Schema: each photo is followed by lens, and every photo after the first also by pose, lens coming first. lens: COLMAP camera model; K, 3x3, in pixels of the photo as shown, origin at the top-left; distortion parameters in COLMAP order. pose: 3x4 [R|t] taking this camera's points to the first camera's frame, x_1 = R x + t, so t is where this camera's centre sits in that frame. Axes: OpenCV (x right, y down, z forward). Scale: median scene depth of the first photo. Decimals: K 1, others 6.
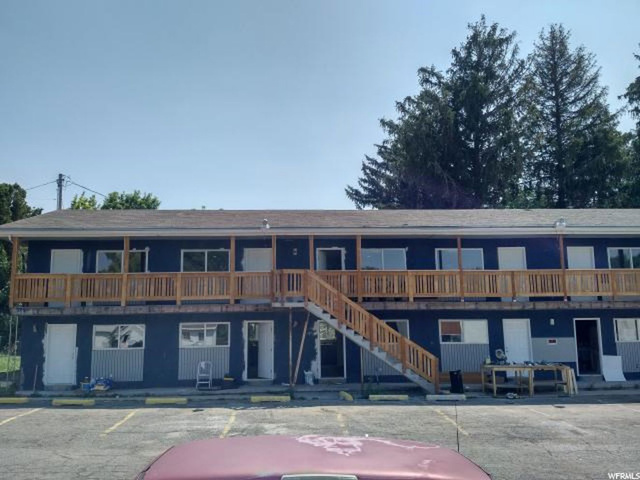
lens RADIAL K [[503.5, 0, 320.0], [0, 503.5, 240.0], [0, 0, 1]] dist [0.122154, -0.185117]
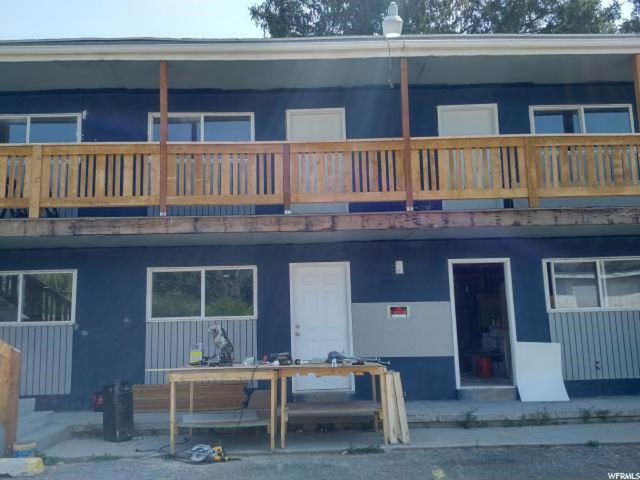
lens RADIAL K [[503.5, 0, 320.0], [0, 503.5, 240.0], [0, 0, 1]] dist [0.122154, -0.185117]
pose [[0.999463, -0.018057, -0.027360, 0.401176], [0.017943, 0.999829, -0.004412, 0.138298], [0.027435, 0.003919, 0.999616, 0.564355]]
